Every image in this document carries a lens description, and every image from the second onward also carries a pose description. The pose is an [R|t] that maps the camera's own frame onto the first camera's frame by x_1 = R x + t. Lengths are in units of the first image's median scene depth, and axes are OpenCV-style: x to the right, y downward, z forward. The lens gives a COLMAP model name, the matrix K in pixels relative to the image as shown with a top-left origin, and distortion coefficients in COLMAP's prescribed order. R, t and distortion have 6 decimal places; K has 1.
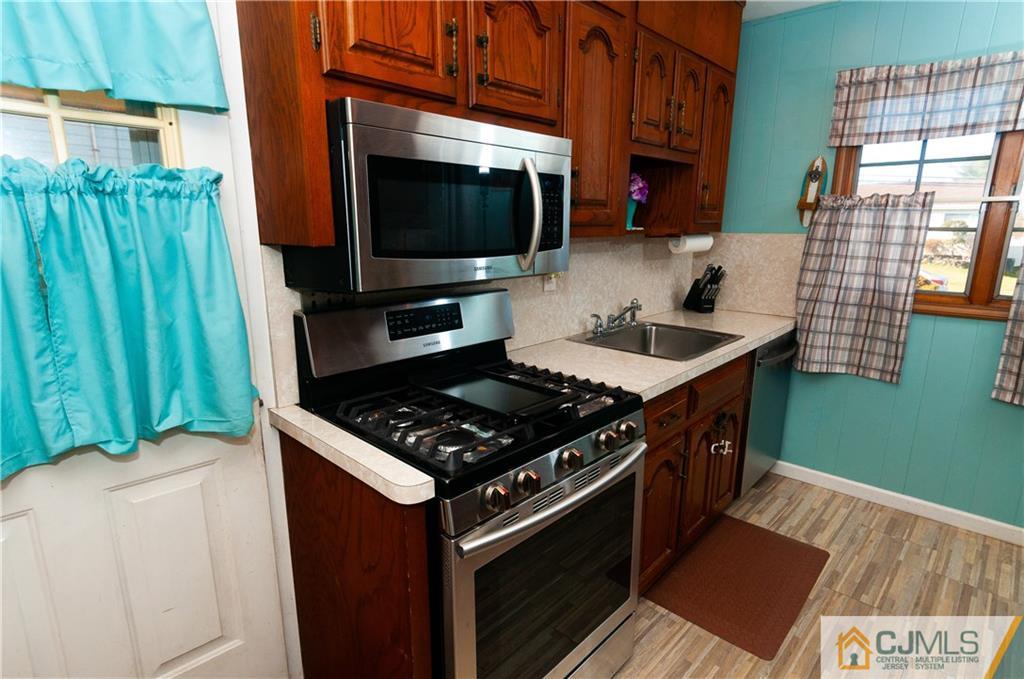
lens RADIAL K [[529.7, 0, 512.5], [0, 529.7, 347.4], [0, 0, 1]] dist [0.009968, -0.005613]
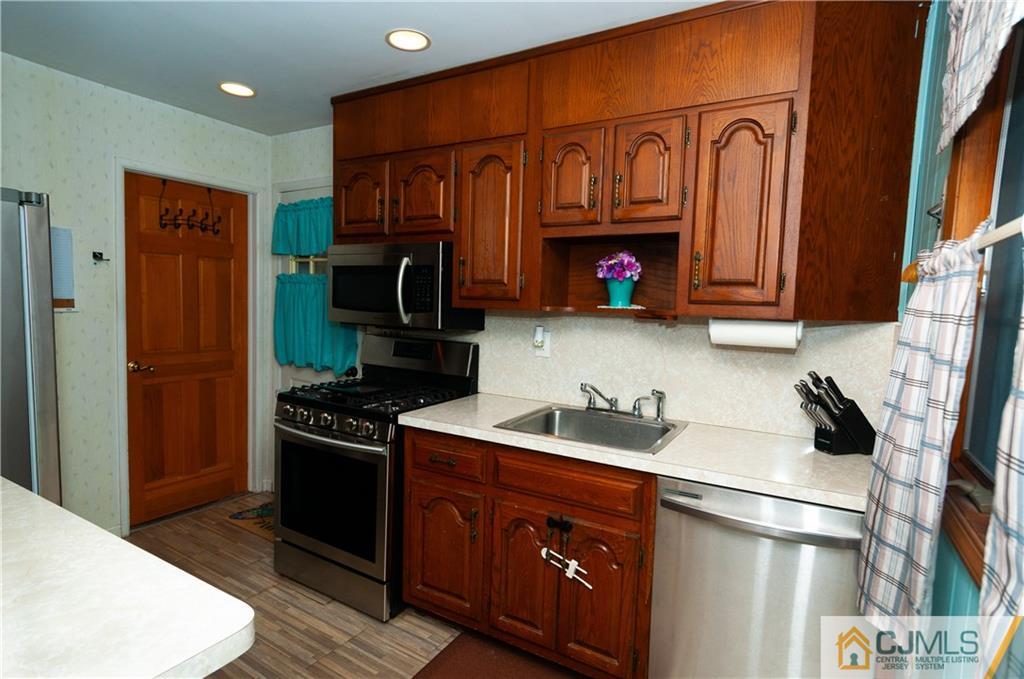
lens RADIAL K [[529.7, 0, 511.3], [0, 529.7, 340.0], [0, 0, 1]] dist [0.009968, -0.005613]
pose [[0.213251, 0.079566, -0.973752, 1.151647], [-0.250233, 0.967881, 0.024286, -0.150560], [0.944409, 0.238486, 0.226311, 0.655451]]
